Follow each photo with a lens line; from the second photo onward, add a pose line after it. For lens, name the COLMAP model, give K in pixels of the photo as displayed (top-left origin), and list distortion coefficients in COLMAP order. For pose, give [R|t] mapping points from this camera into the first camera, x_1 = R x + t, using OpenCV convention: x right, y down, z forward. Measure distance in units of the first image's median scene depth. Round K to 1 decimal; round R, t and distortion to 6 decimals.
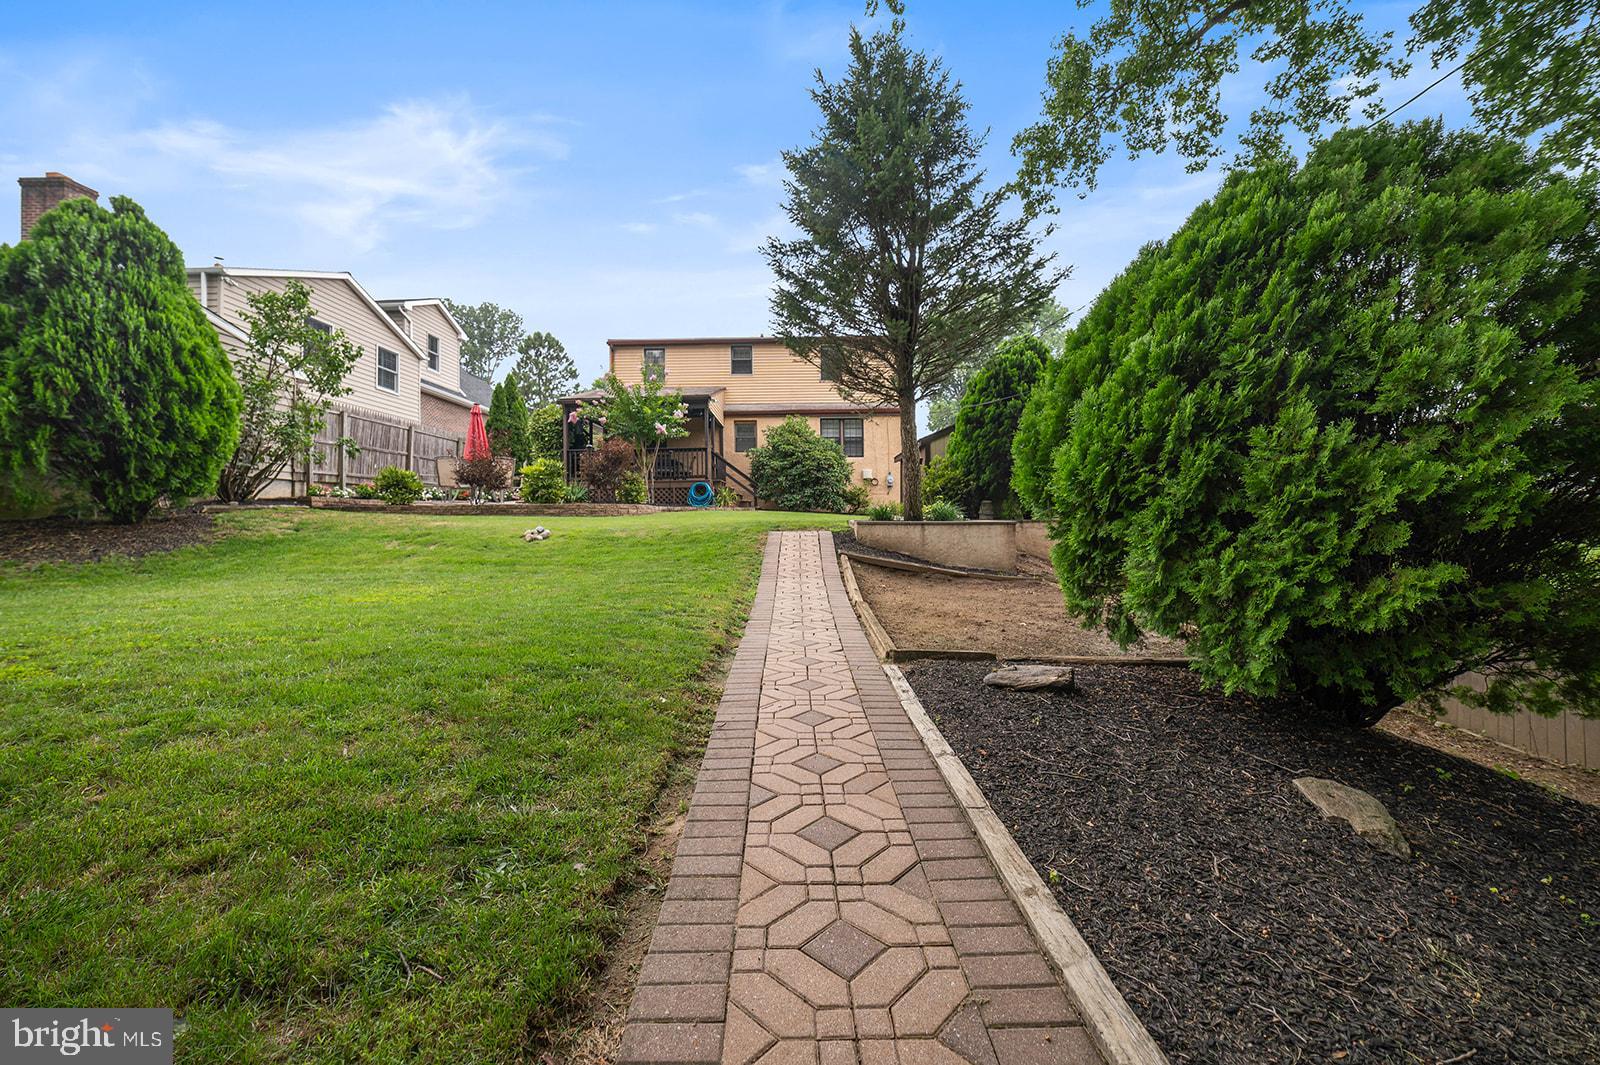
lens RADIAL K [[615.5, 0, 797.5], [0, 615.5, 515.2], [0, 0, 1]] dist [0.025515, 0.000116]
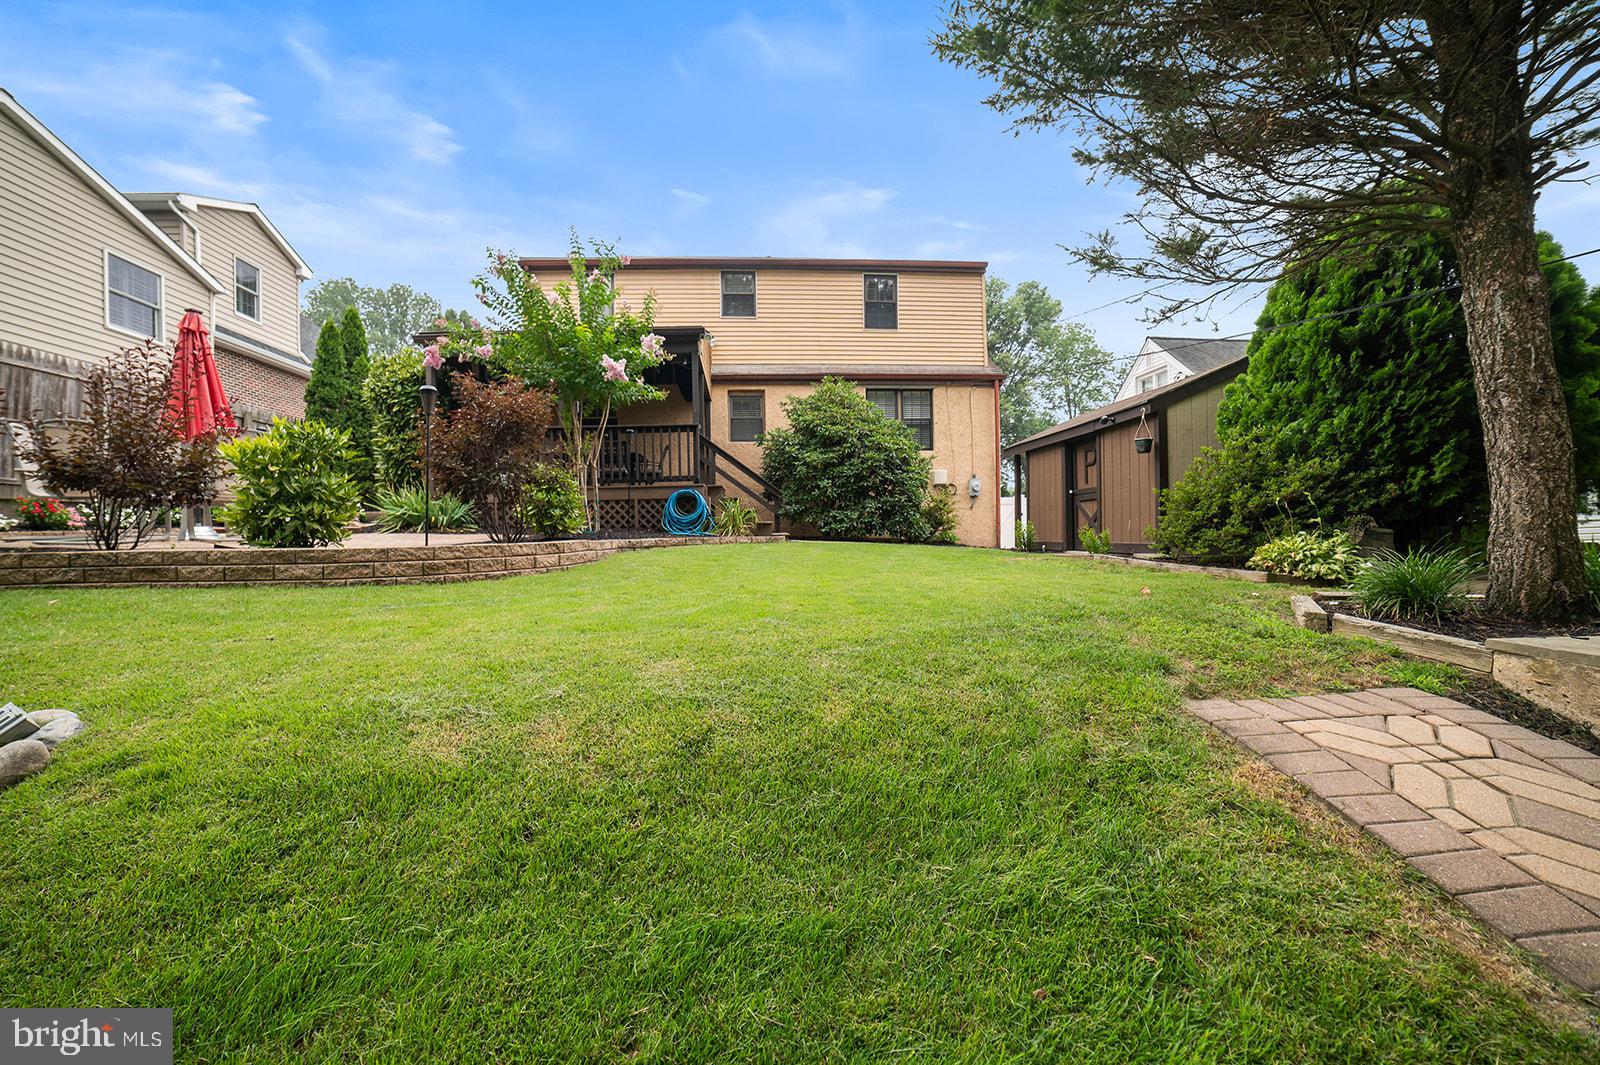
lens RADIAL K [[639.4, 0, 800.0], [0, 639.4, 532.5], [0, 0, 1]] dist [-0.029386, 0.000146]
pose [[0.996417, -0.006199, 0.084355, -0.094074], [0.005398, 0.999938, 0.009727, -0.018394], [-0.084410, -0.009237, 0.996388, 0.391722]]
